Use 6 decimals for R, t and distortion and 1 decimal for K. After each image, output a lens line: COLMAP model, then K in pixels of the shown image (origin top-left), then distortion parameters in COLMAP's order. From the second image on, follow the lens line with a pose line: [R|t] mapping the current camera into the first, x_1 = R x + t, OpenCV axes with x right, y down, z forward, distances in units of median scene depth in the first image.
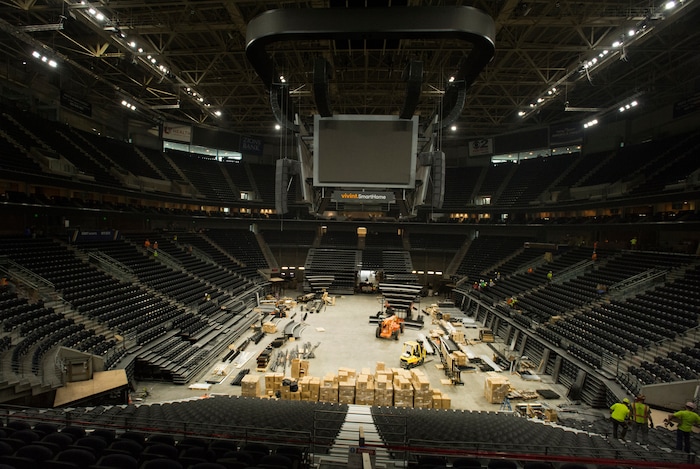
lens RADIAL K [[363.2, 0, 333.7], [0, 363.2, 247.9], [0, 0, 1]] dist [-0.026931, 0.008797]
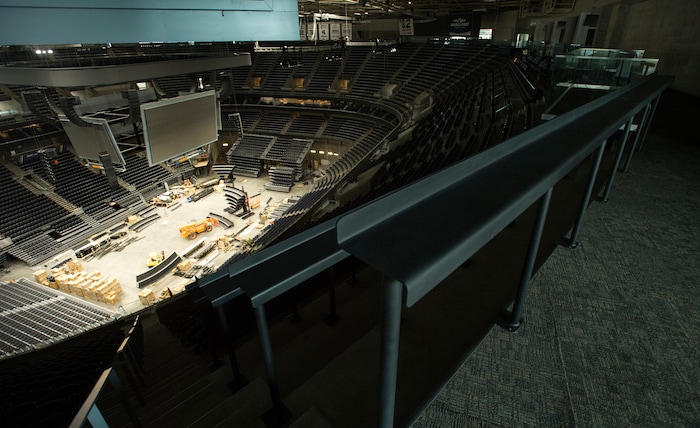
lens RADIAL K [[340.5, 0, 340.6], [0, 340.5, 194.5], [0, 0, 1]] dist [0.000324, 0.000280]
pose [[0.954773, 0.086224, -0.284561, 1.260953], [0.027248, 0.927630, 0.372504, -0.472756], [0.296086, -0.363411, 0.883326, -0.005414]]
